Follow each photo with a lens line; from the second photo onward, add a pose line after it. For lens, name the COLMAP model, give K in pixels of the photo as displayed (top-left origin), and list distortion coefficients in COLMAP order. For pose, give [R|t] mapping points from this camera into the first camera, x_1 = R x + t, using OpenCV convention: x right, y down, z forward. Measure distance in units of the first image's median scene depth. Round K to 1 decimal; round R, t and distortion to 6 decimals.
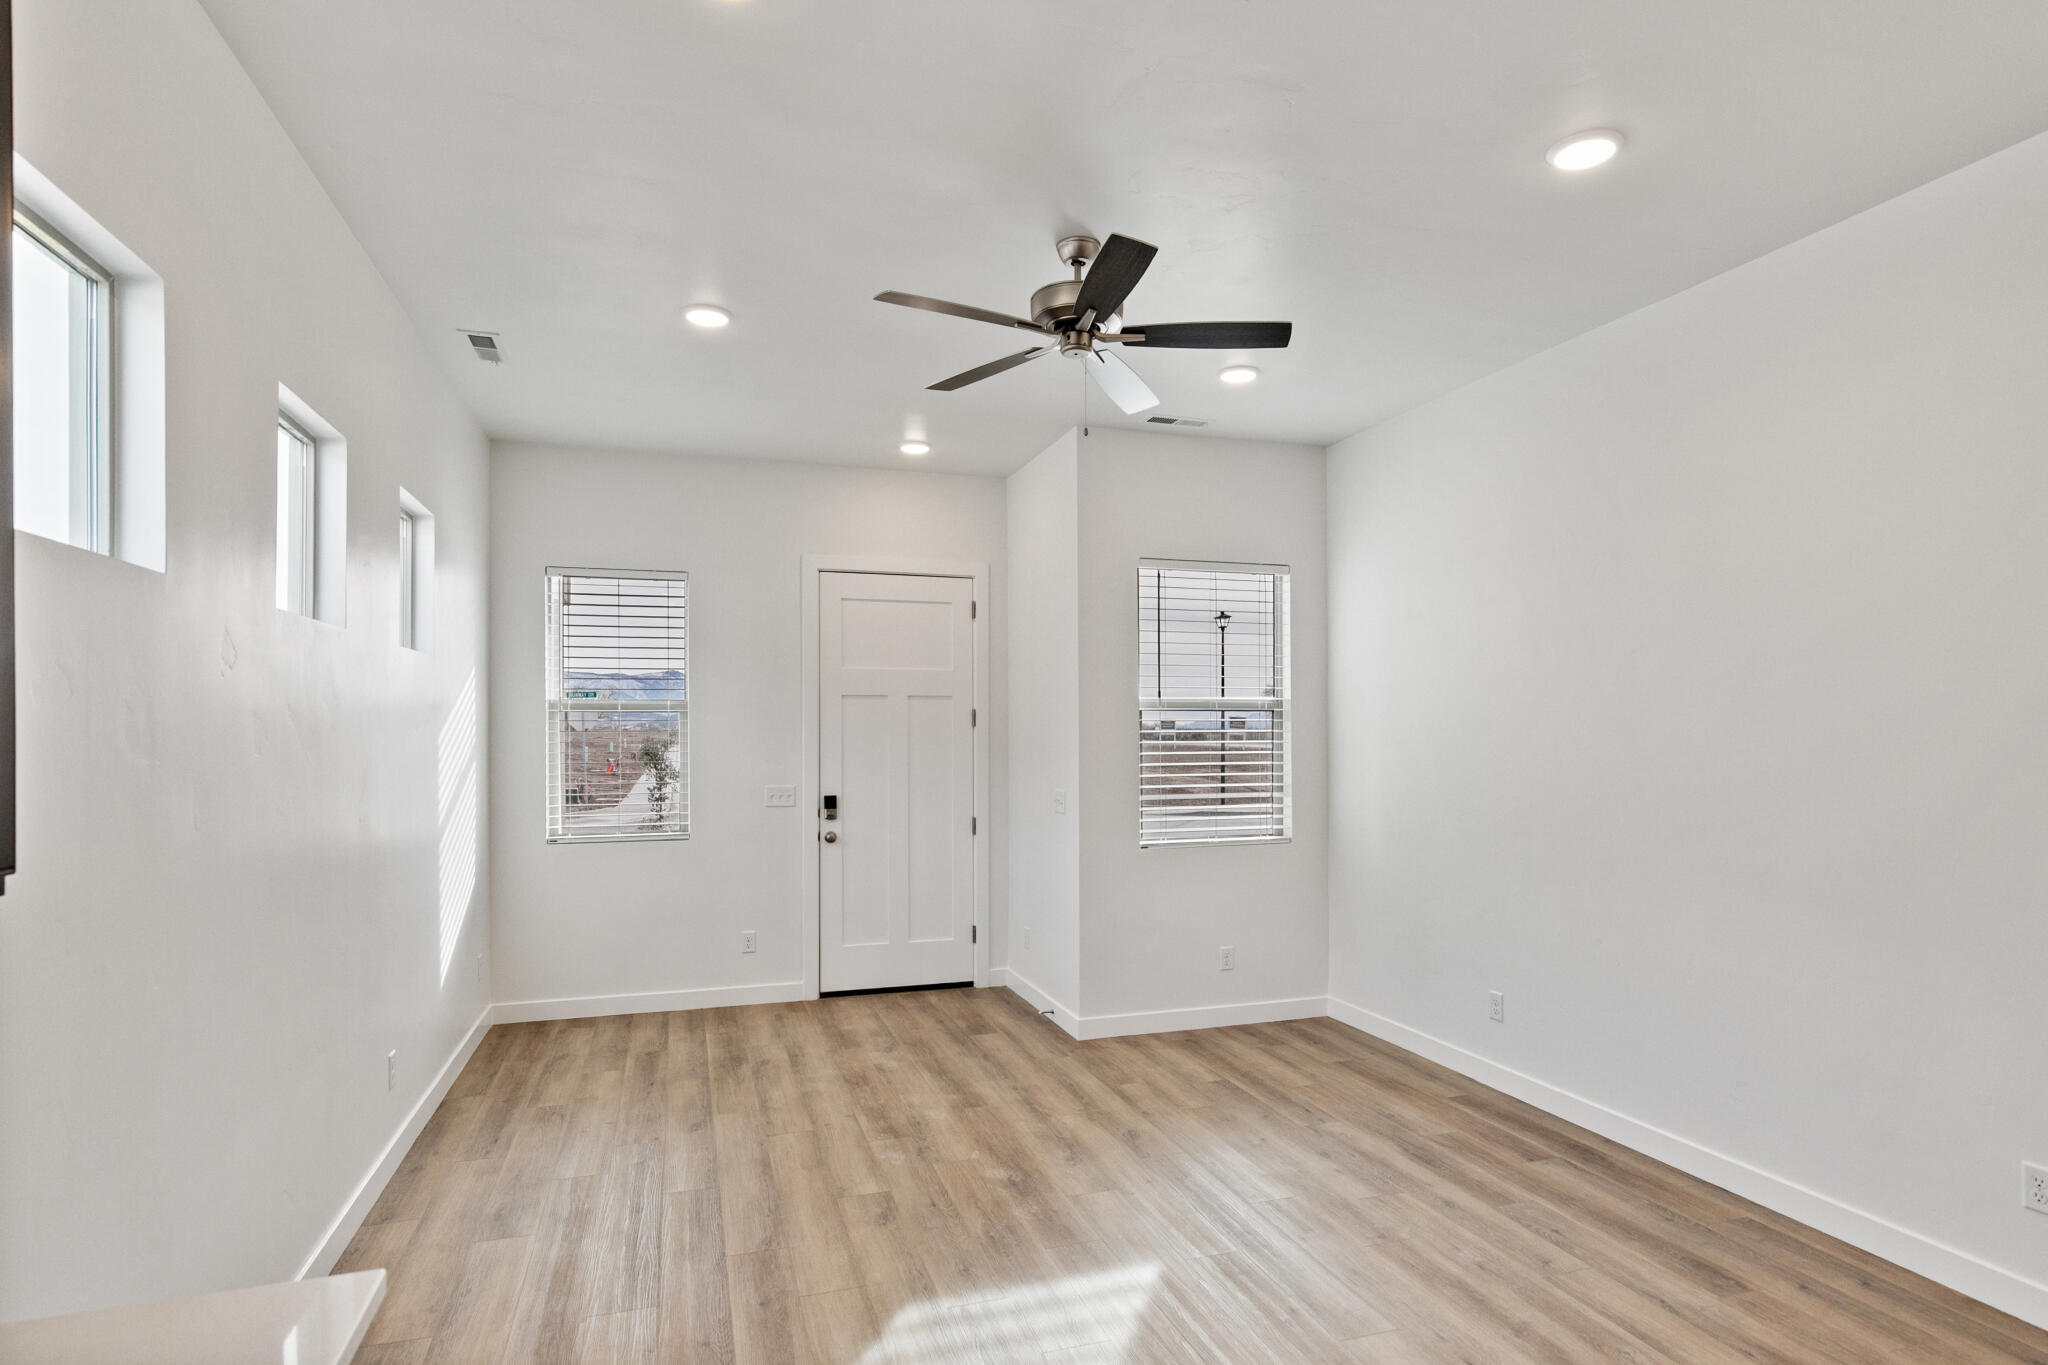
lens RADIAL K [[1079.9, 0, 1035.8], [0, 1079.9, 728.9], [0, 0, 1]] dist [0.001339, -0.000651]
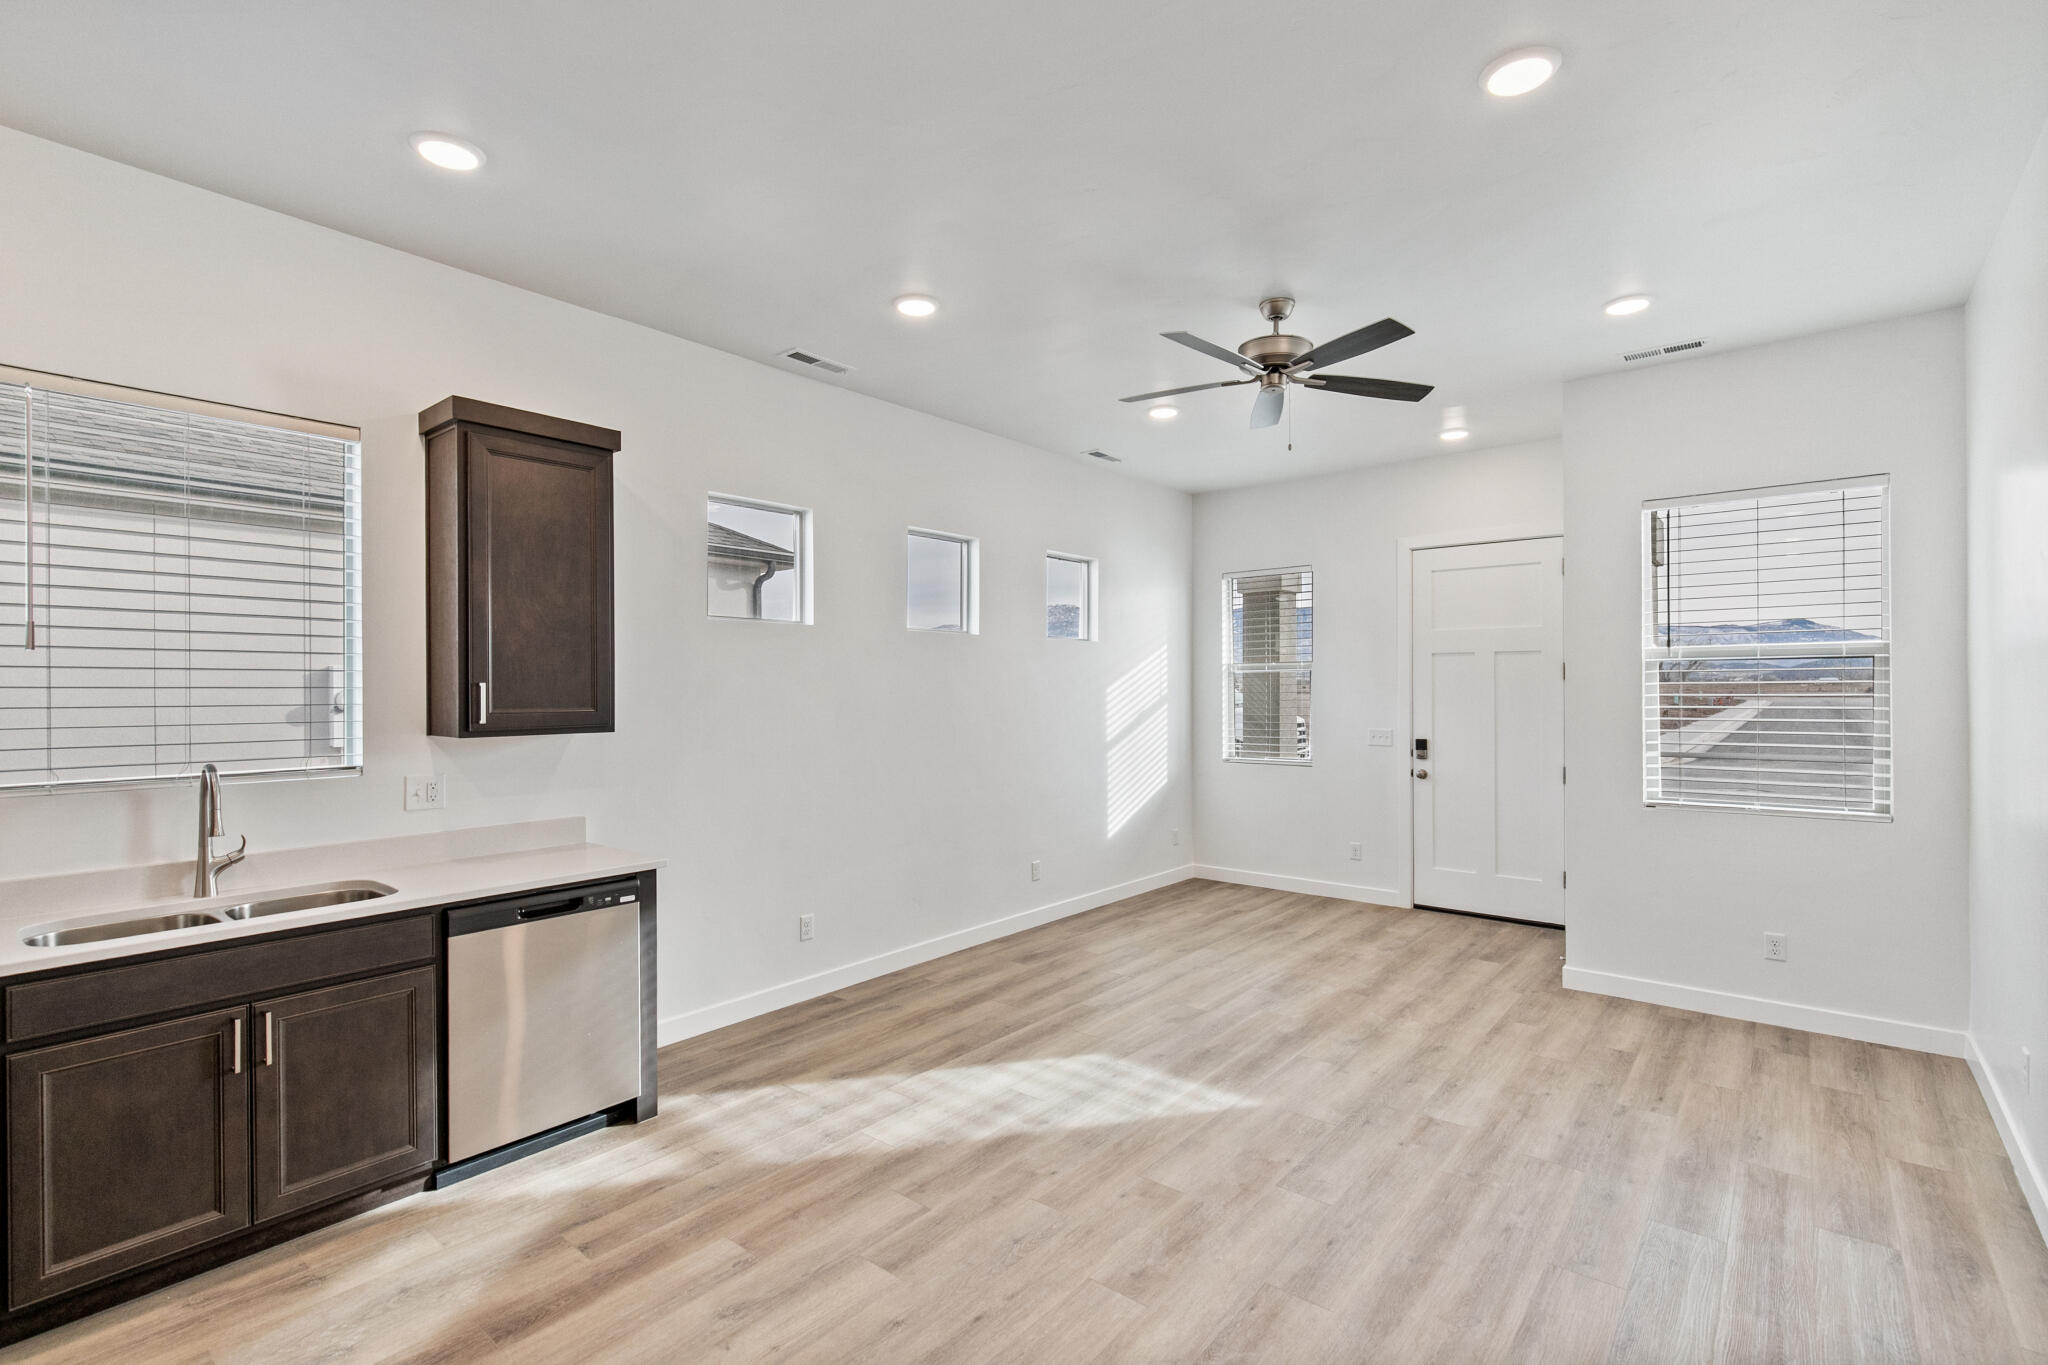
lens RADIAL K [[935.2, 0, 1022.1], [0, 935.2, 686.3], [0, 0, 1]] dist [0.002396, -0.000604]
pose [[0.526392, -0.002391, -0.850239, 0.563845], [0.006215, 0.999980, 0.001036, 0.000141], [0.850220, -0.005830, 0.526396, 0.110782]]
